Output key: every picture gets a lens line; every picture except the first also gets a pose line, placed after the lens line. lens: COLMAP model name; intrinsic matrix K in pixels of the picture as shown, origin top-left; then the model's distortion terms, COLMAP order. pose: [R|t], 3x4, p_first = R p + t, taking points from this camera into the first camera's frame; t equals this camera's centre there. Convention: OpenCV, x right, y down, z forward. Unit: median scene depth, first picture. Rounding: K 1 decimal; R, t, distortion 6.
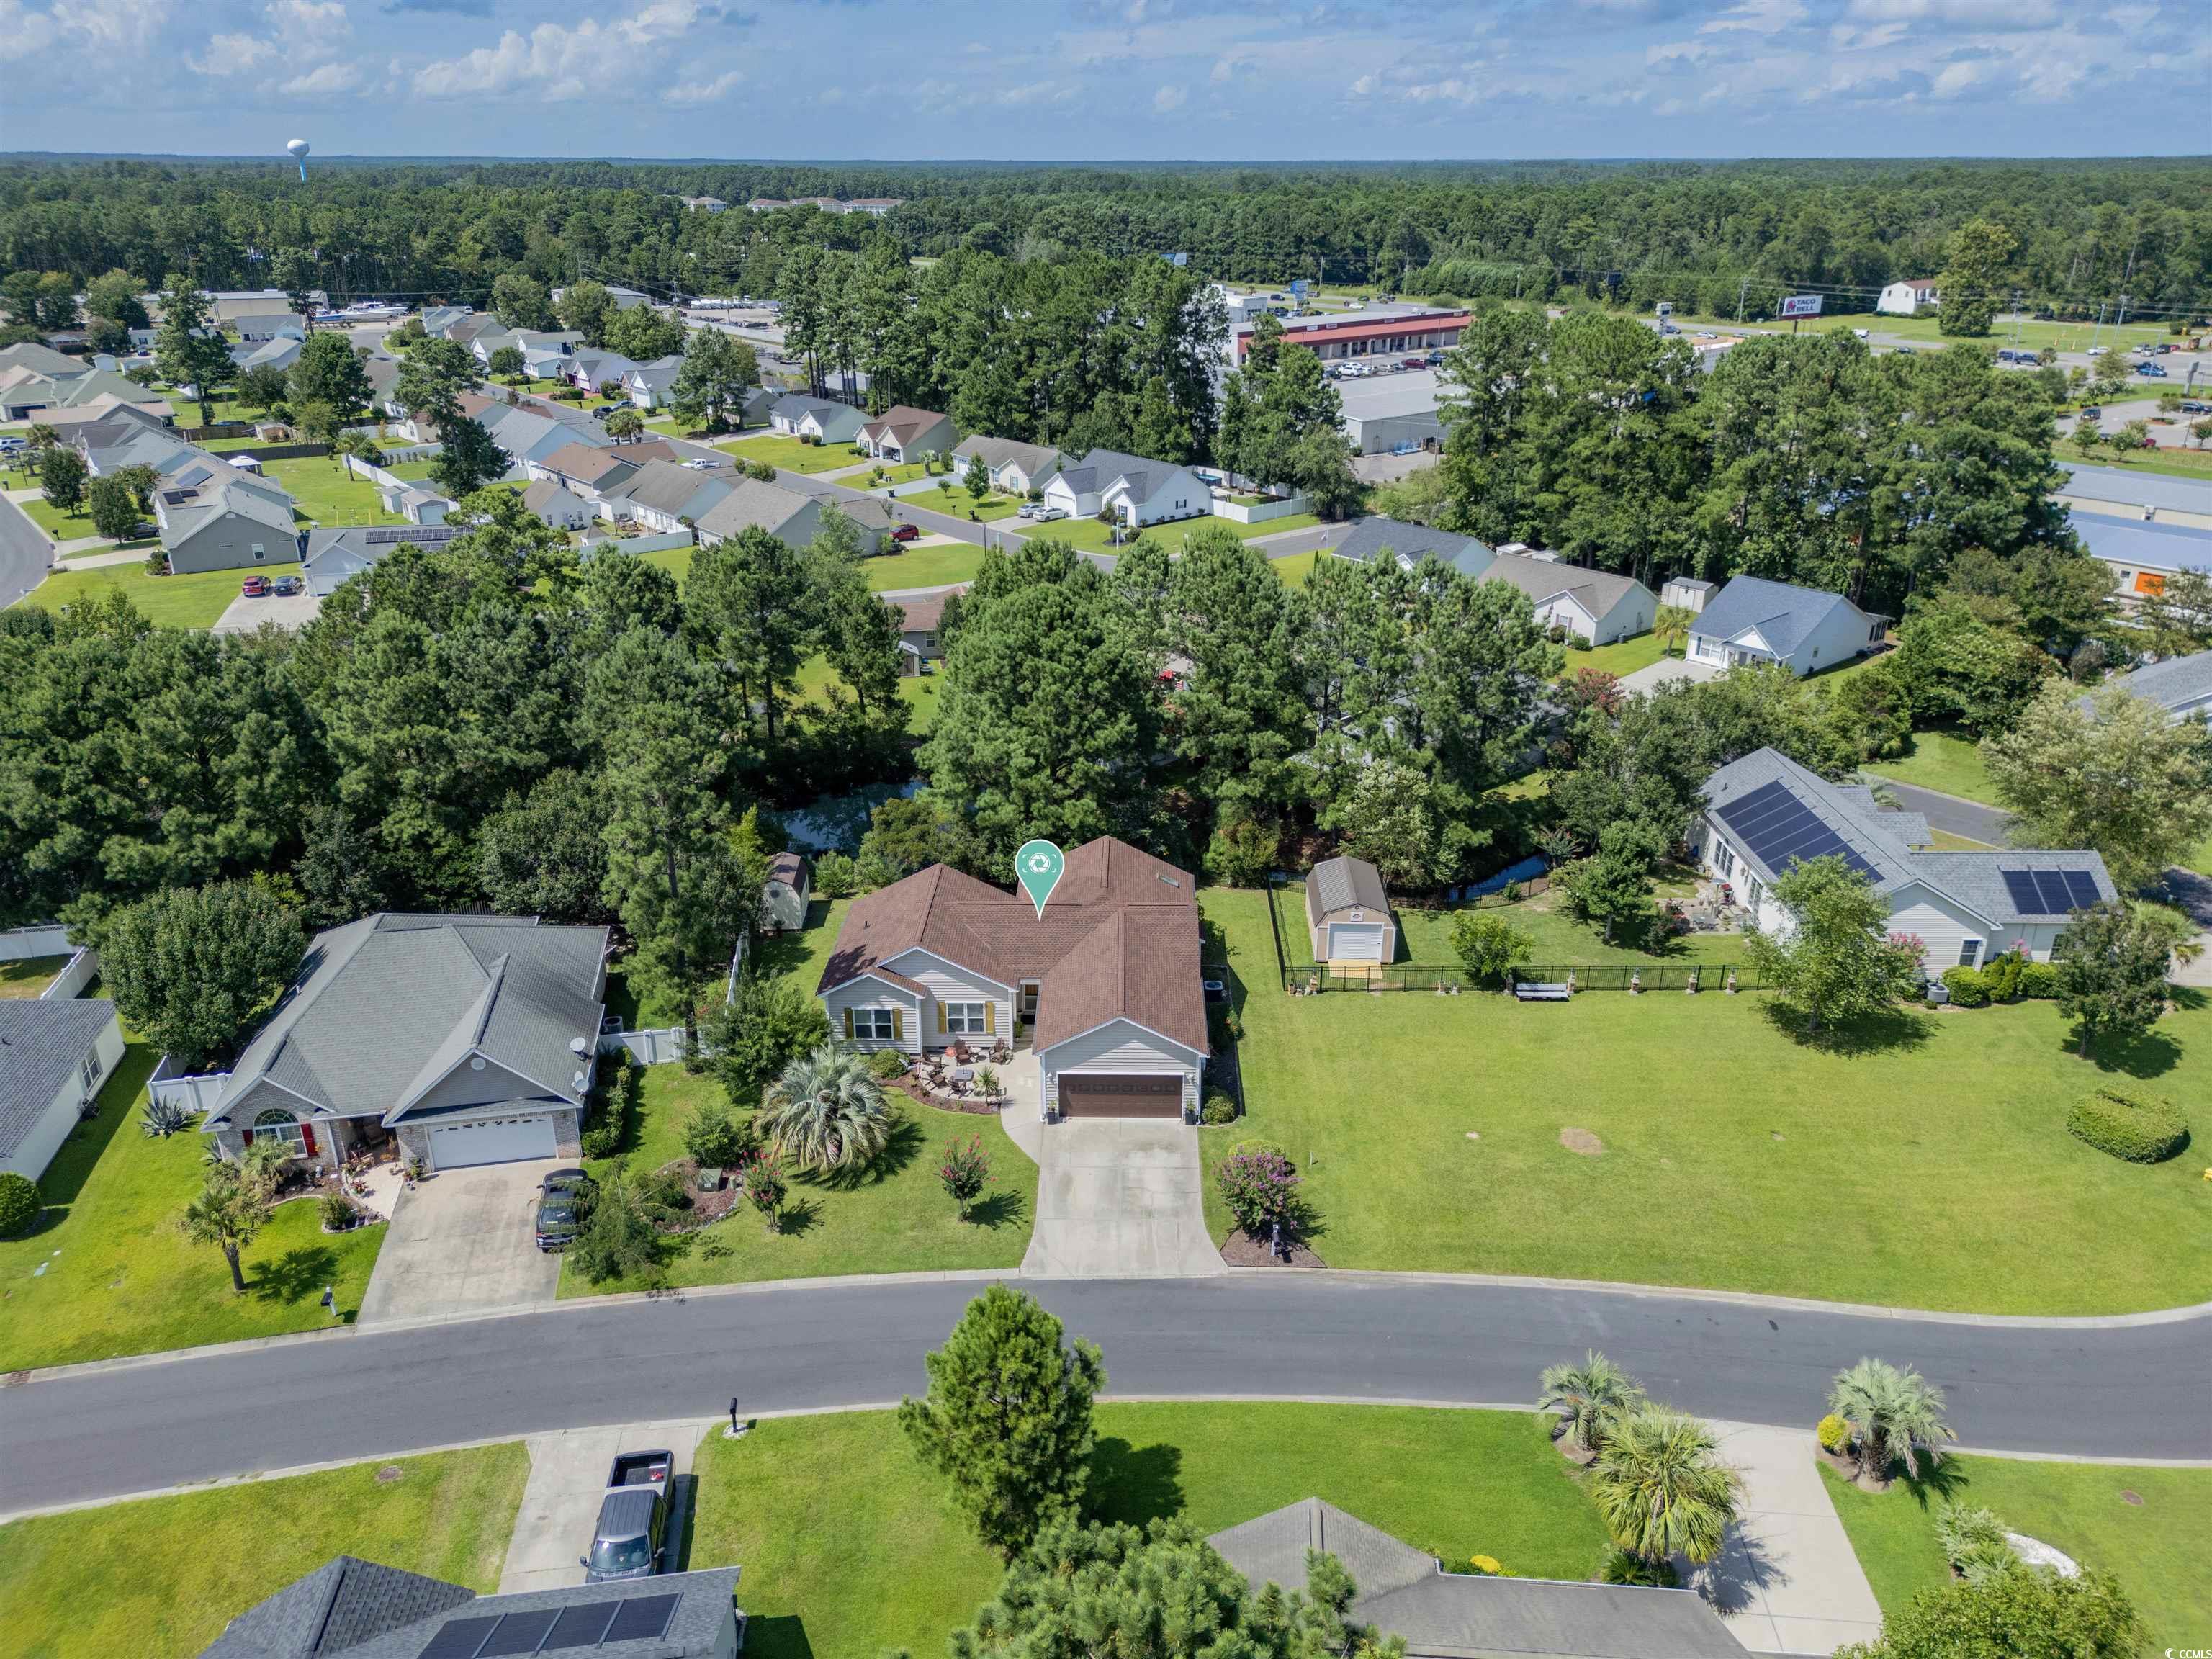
lens RADIAL K [[1560.7, 0, 1101.2], [0, 1560.7, 835.4], [0, 0, 1]] dist [0.046948, -0.033389]
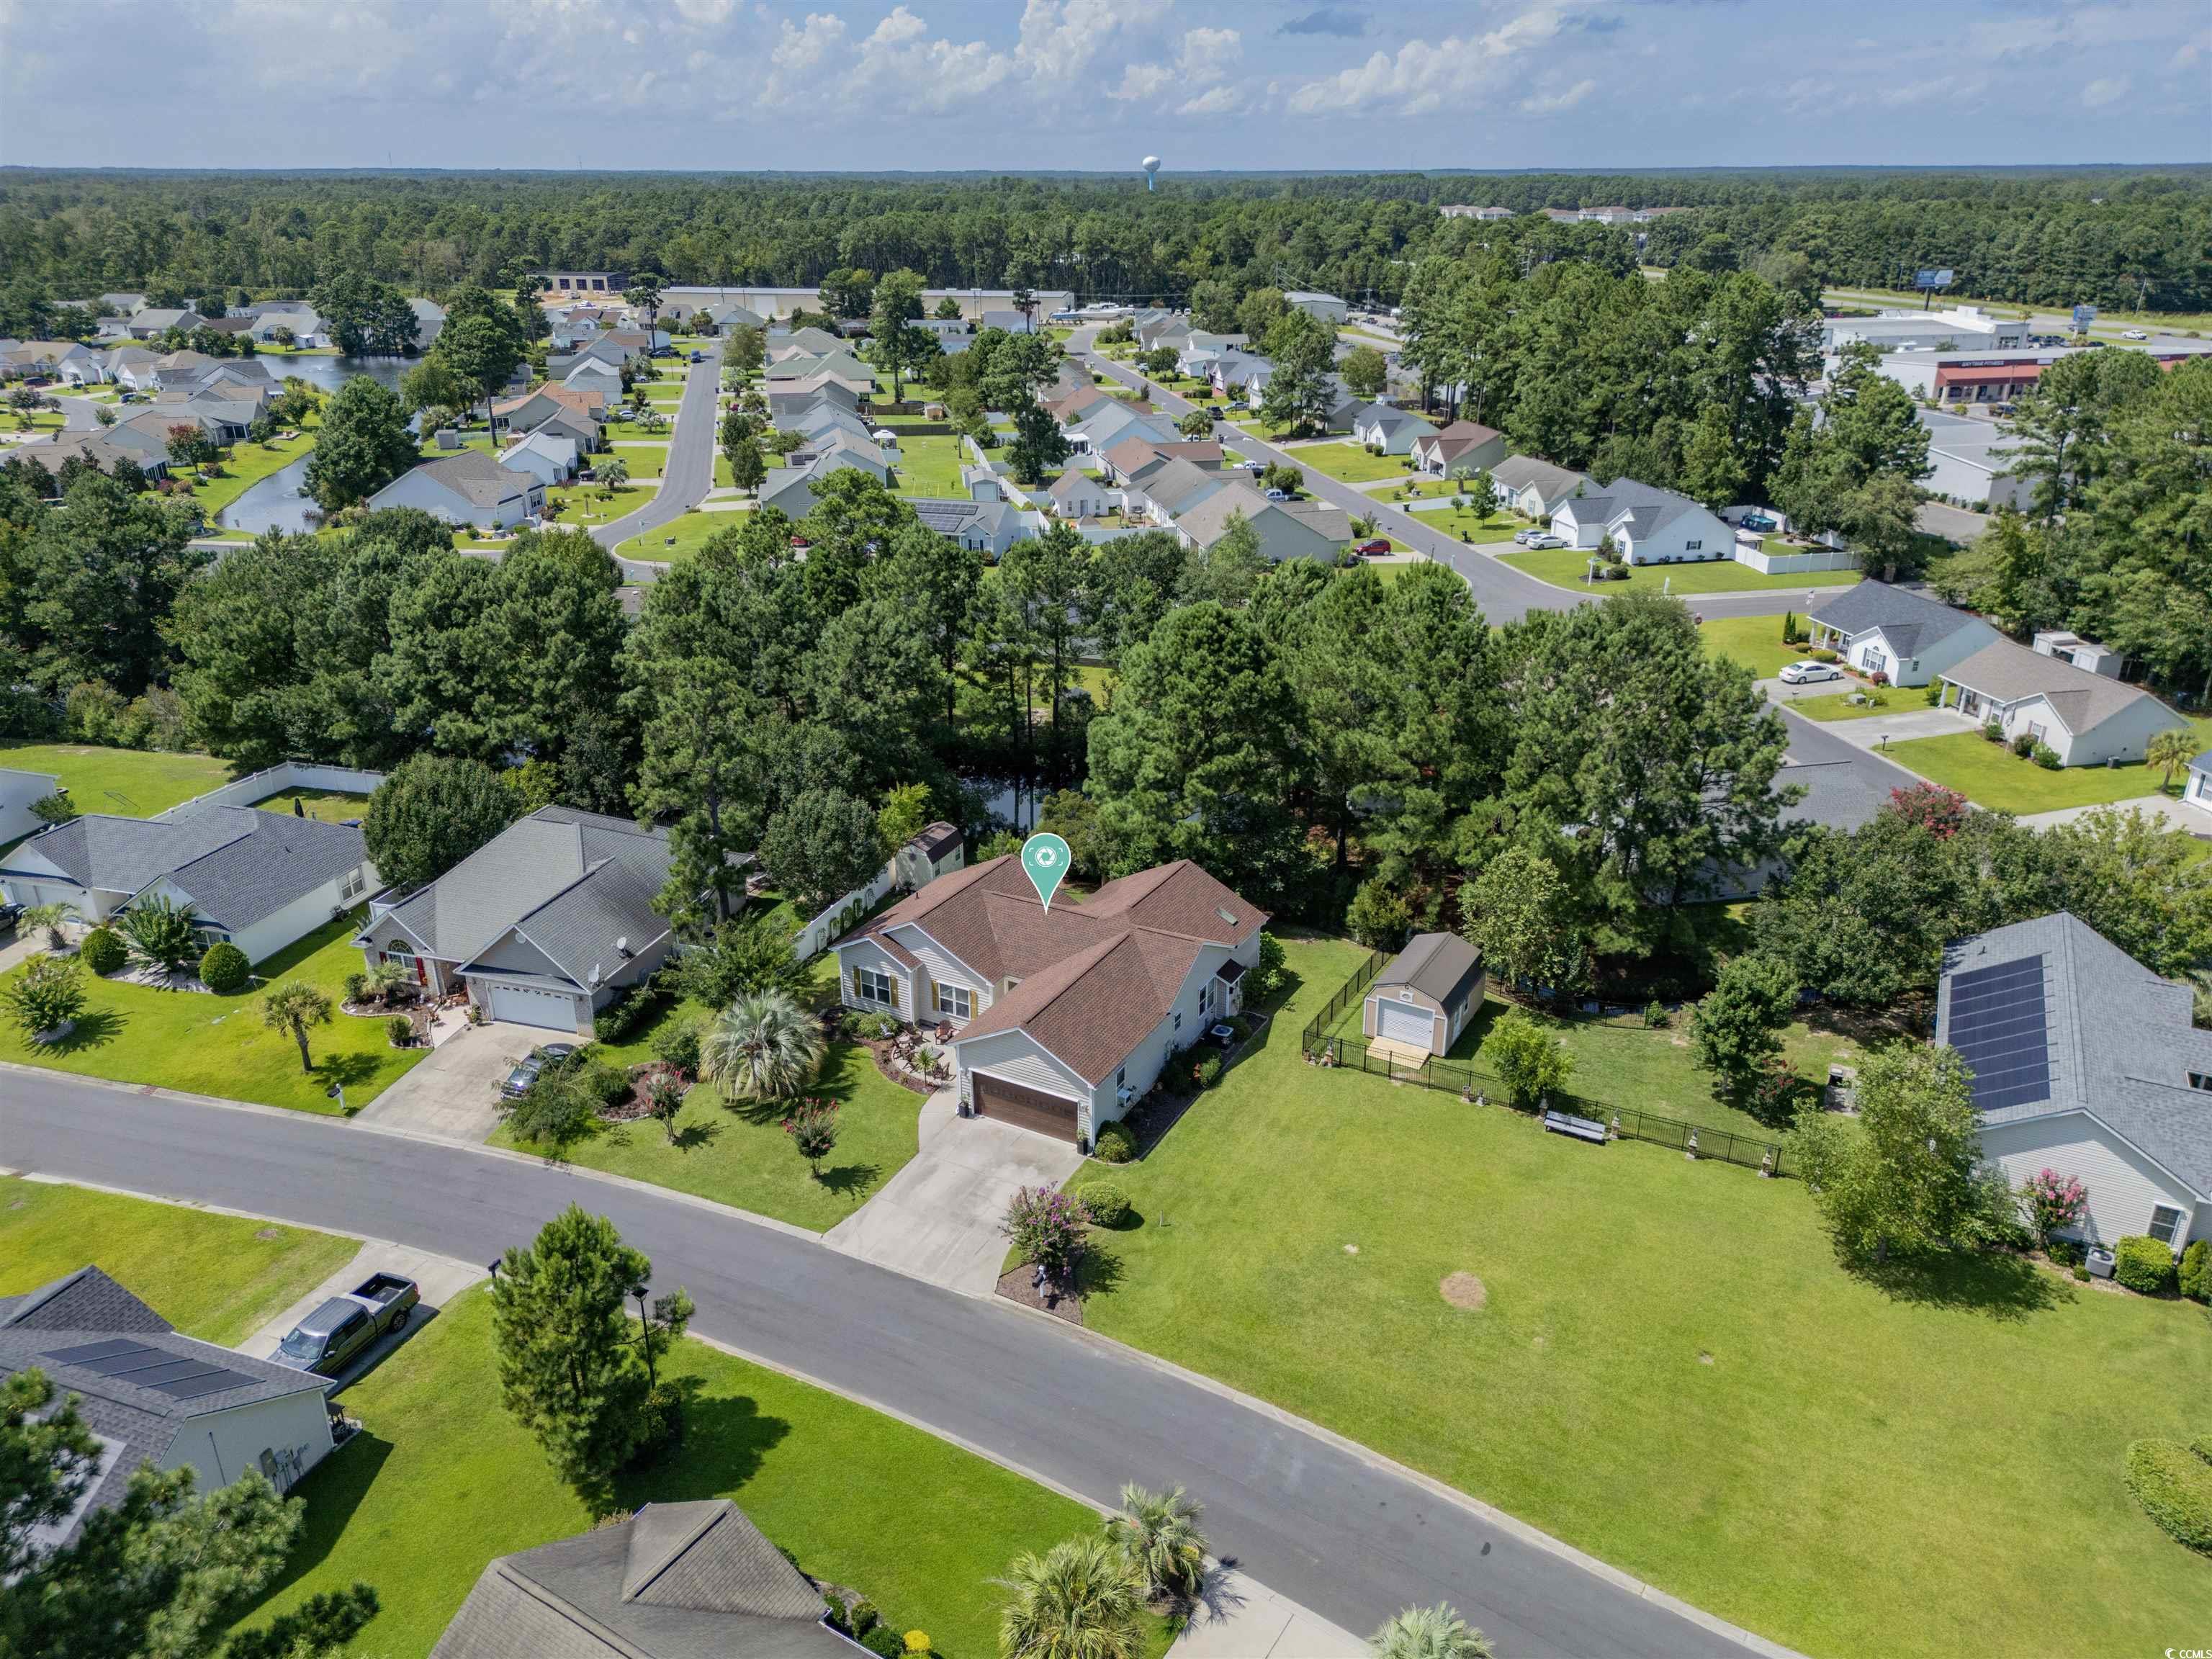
lens RADIAL K [[1560.7, 0, 1095.5], [0, 1560.7, 833.9], [0, 0, 1]] dist [0.046948, -0.033389]
pose [[0.885622, 0.178488, -0.428738, 0.356599], [-0.181186, 0.982830, 0.034897, -0.037908], [0.427605, 0.046776, 0.902755, 0.088280]]
